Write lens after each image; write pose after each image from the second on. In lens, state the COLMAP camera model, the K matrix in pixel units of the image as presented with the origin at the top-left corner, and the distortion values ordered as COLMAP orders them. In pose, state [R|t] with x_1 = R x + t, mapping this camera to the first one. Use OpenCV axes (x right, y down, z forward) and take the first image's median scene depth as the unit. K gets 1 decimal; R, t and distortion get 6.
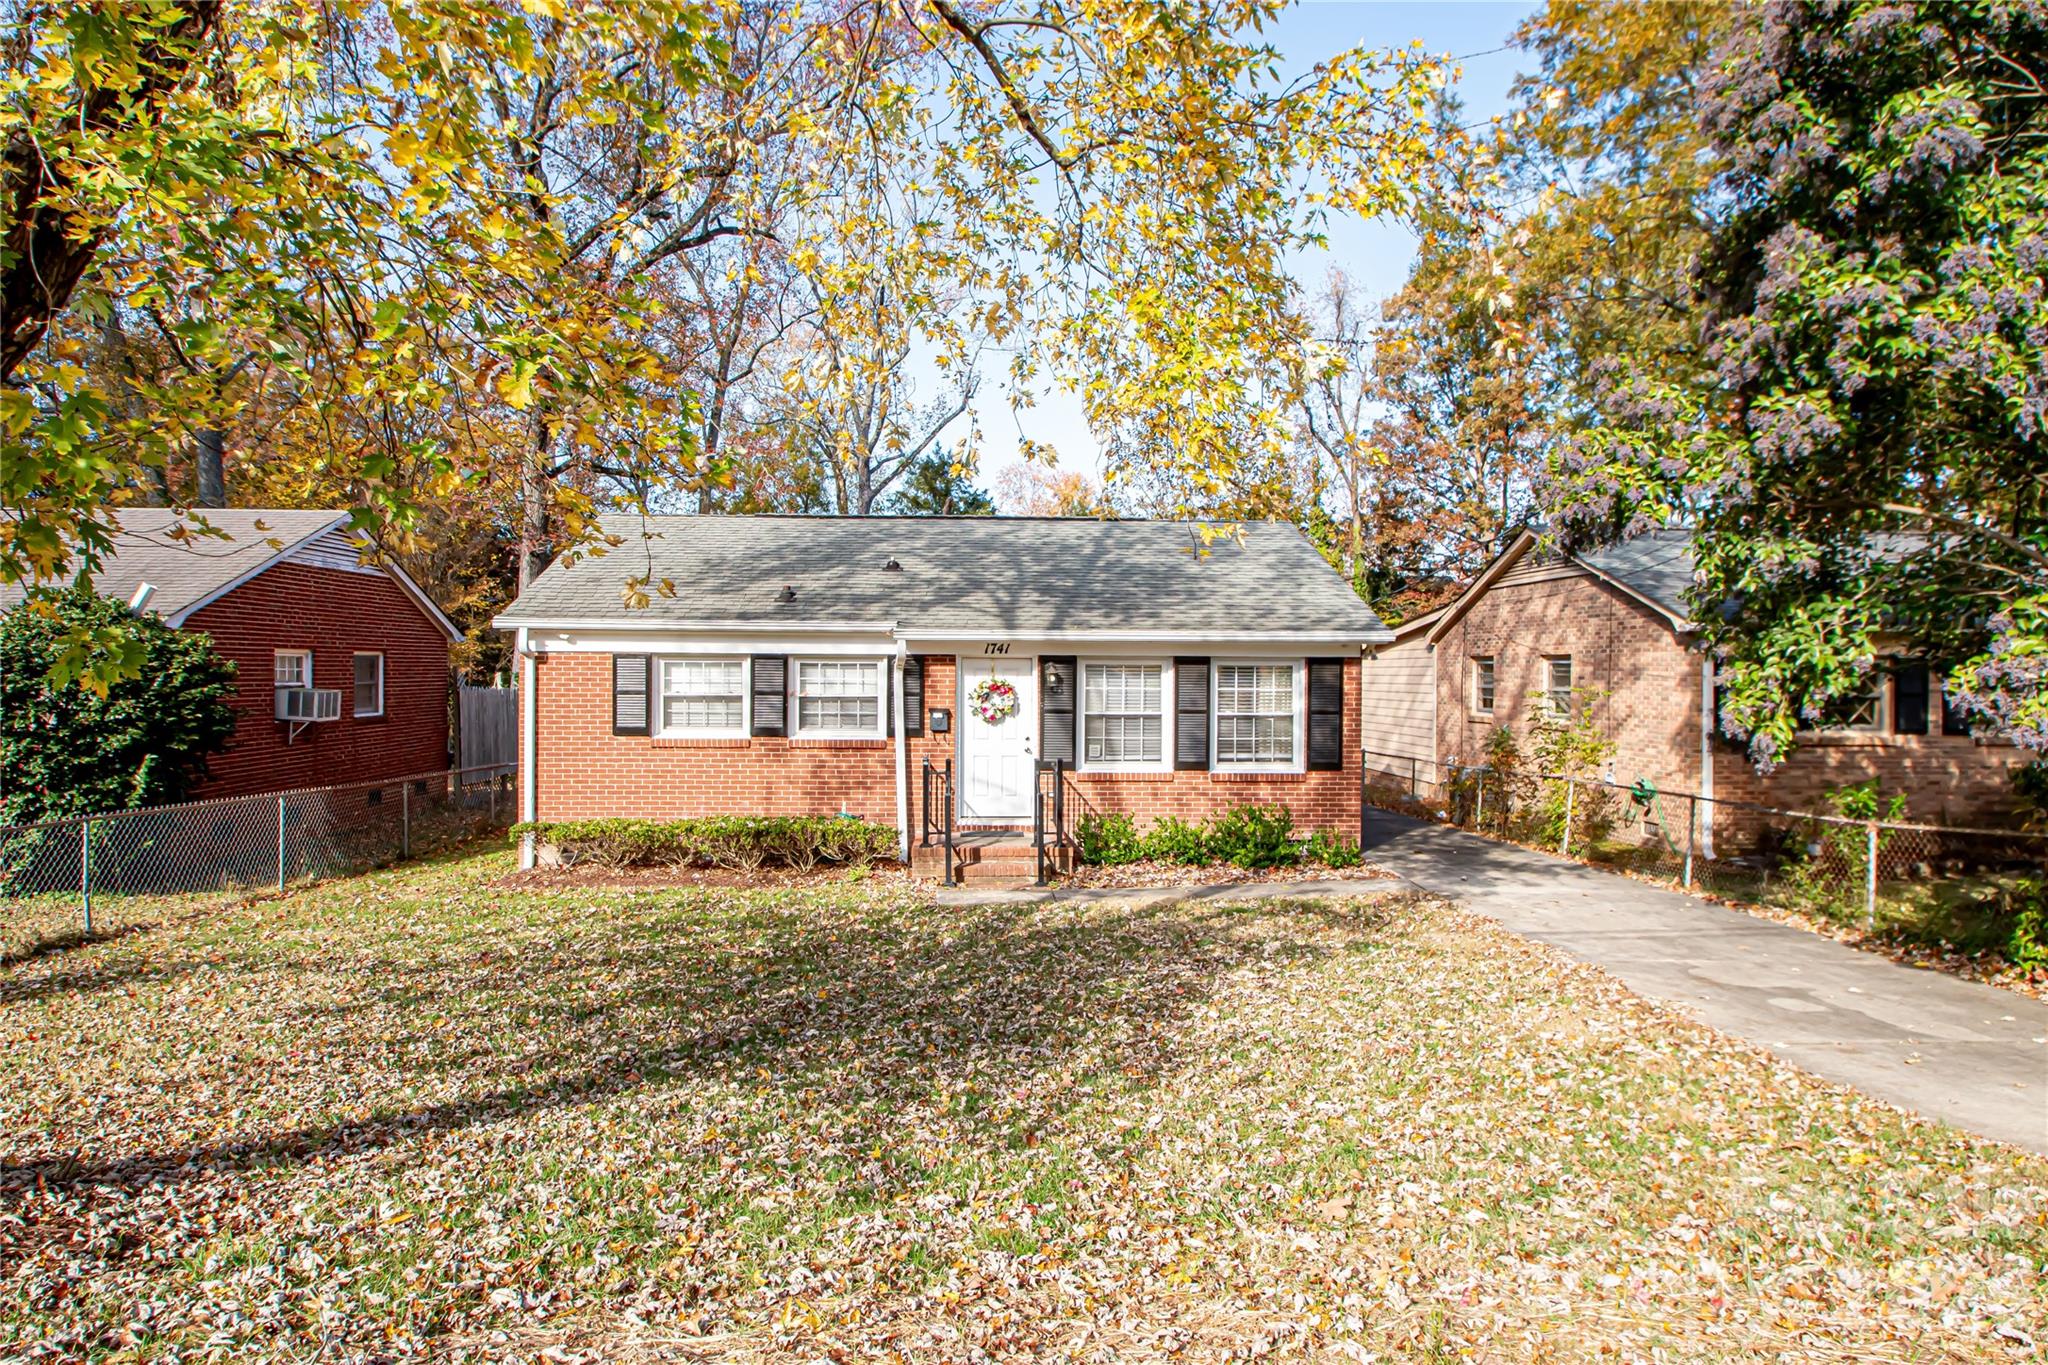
lens RADIAL K [[1205.6, 0, 1024.0], [0, 1205.6, 682.5], [0, 0, 1]] dist [-0.003922, -0.000143]
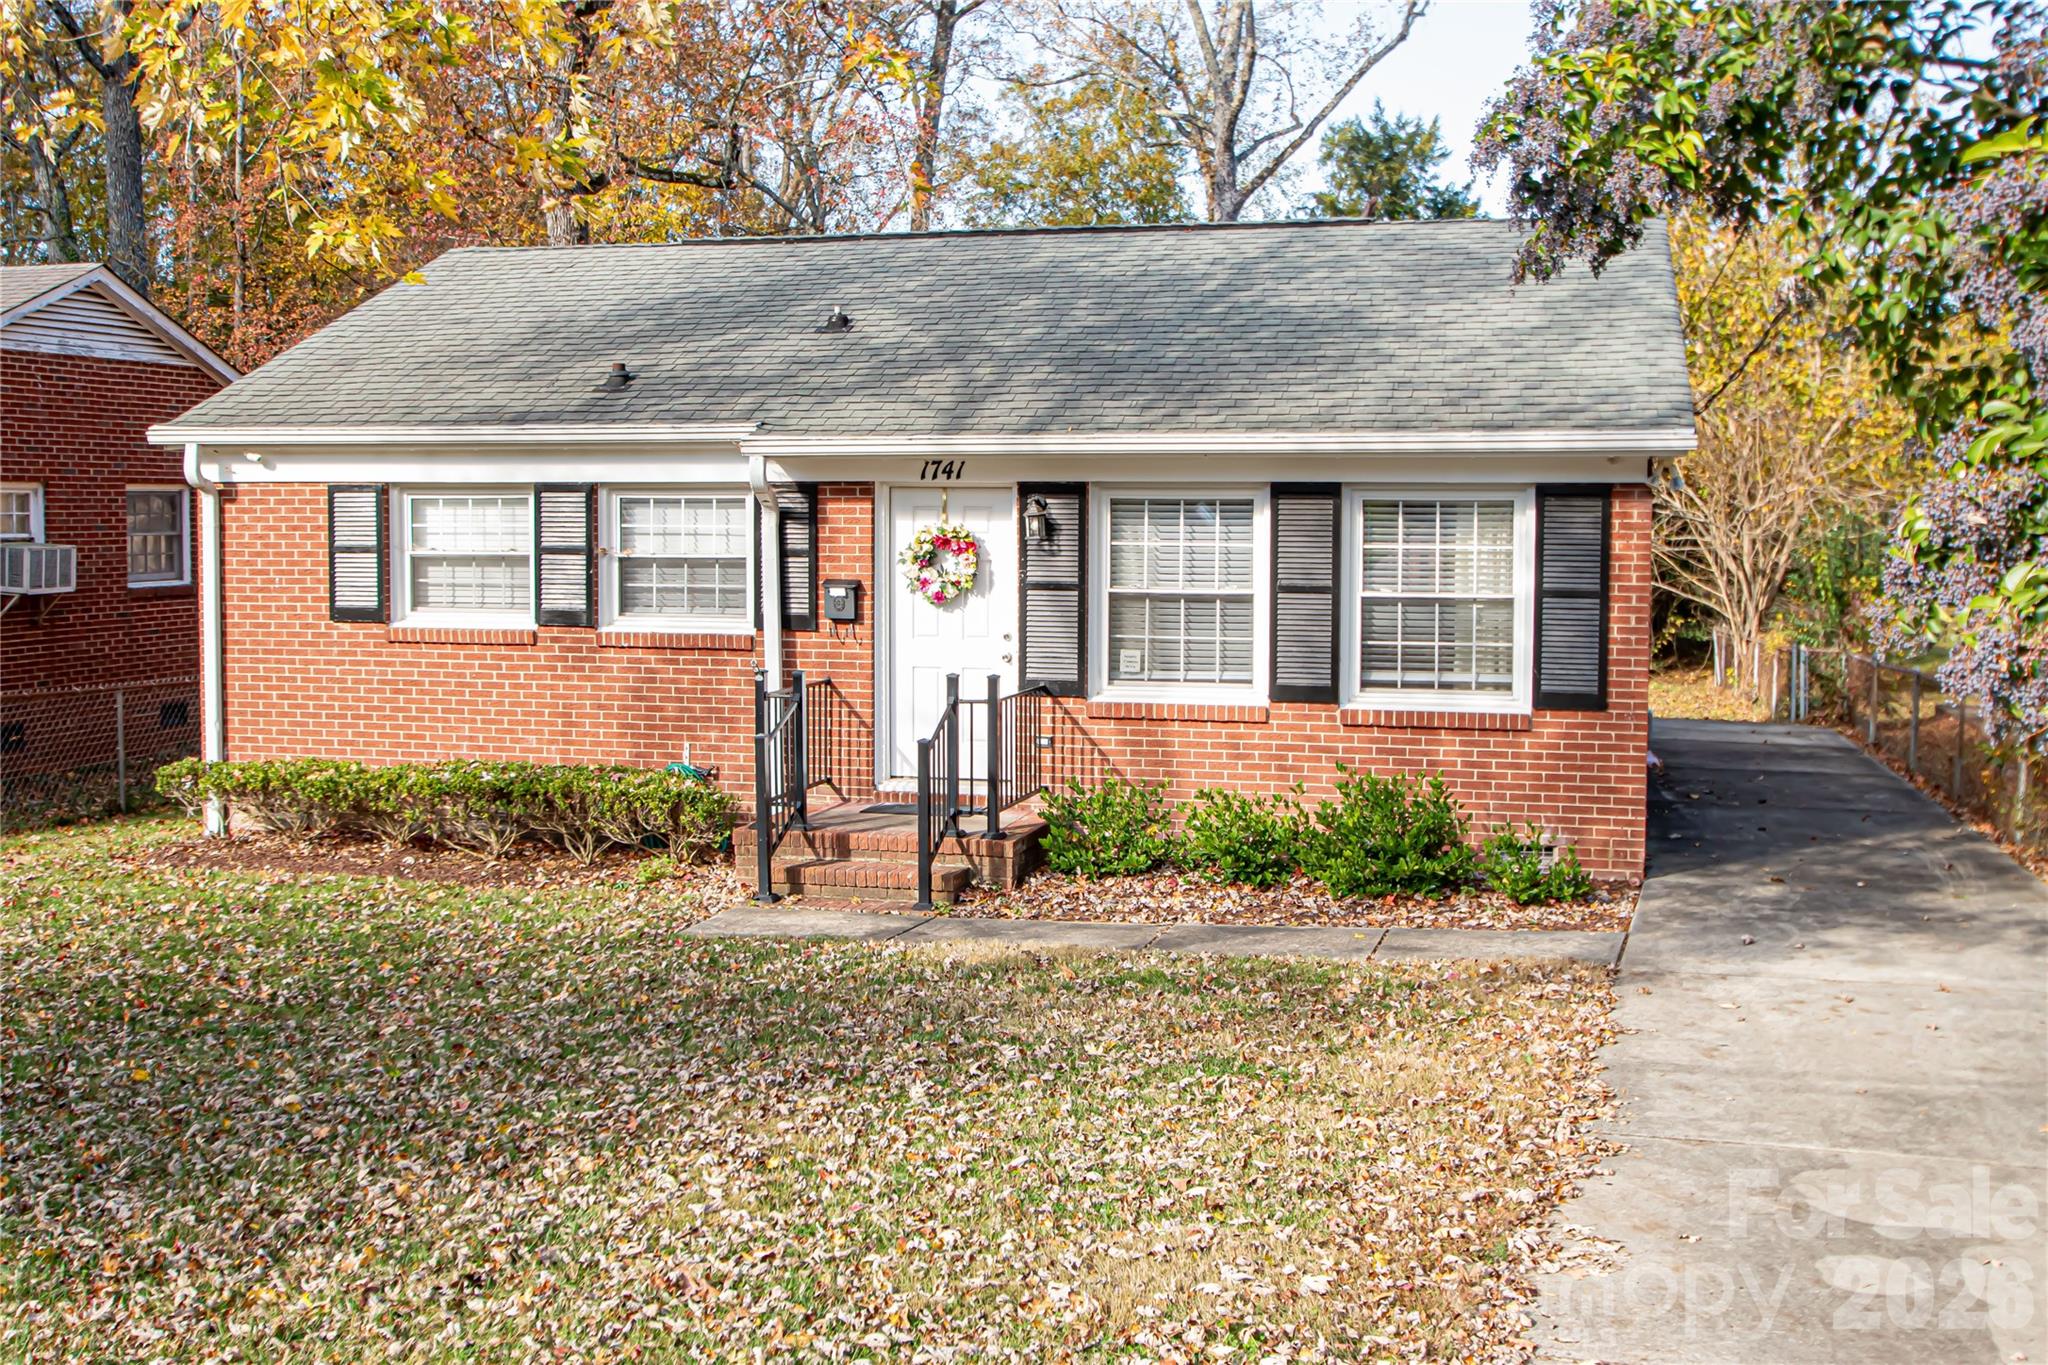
lens RADIAL K [[2083.5, 0, 1024.0], [0, 2083.5, 682.5], [0, 0, 1]] dist [-0.057030, 0.014828]
pose [[0.956043, 0.021903, -0.292409, 0.286594], [-0.000959, 0.997435, 0.071578, 0.000215], [0.293226, -0.068151, 0.953611, 0.113004]]
